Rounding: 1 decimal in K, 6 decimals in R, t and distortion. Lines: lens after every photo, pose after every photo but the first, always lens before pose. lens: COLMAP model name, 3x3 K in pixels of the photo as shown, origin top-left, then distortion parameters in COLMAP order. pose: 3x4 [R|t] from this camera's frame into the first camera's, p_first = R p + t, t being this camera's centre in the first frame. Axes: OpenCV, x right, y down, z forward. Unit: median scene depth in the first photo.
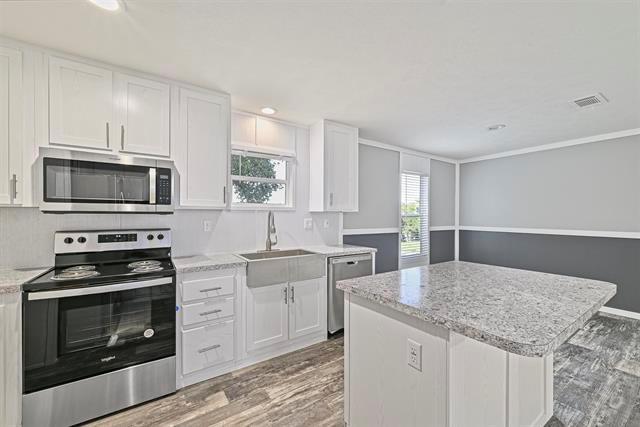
lens RADIAL K [[261.2, 0, 318.4], [0, 261.2, 205.9], [0, 0, 1]] dist [0.011782, -0.000003]
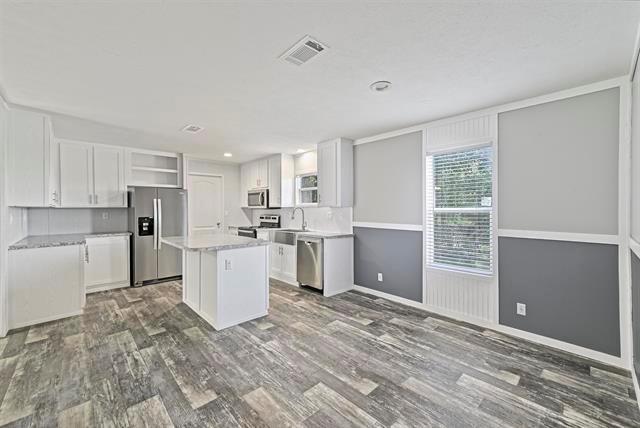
lens RADIAL K [[257.8, 0, 314.3], [0, 257.8, 212.3], [0, 0, 1]] dist [0.000403, 0.000201]
pose [[0.144722, 0.008803, -0.989433, 1.945389], [0.035751, 0.999261, 0.014119, 0.041637], [0.988826, -0.037417, 0.144300, 1.064494]]
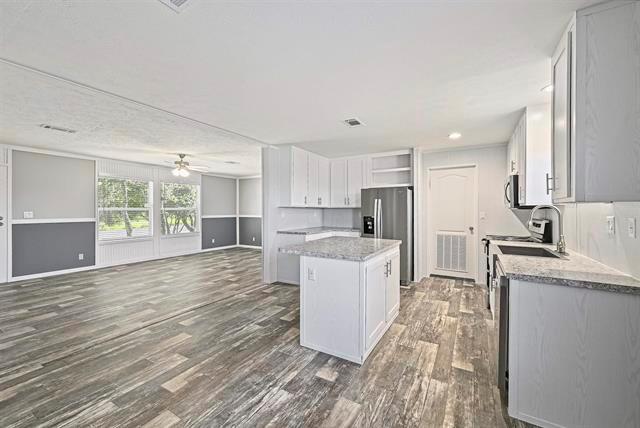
lens RADIAL K [[257.5, 0, 322.5], [0, 257.5, 211.7], [0, 0, 1]] dist [-0.000726, -0.000048]
pose [[-0.898830, -0.000946, -0.438295, 1.068316], [0.010849, 0.999643, -0.024406, 0.068684], [0.438162, -0.026692, -0.898500, 1.798202]]
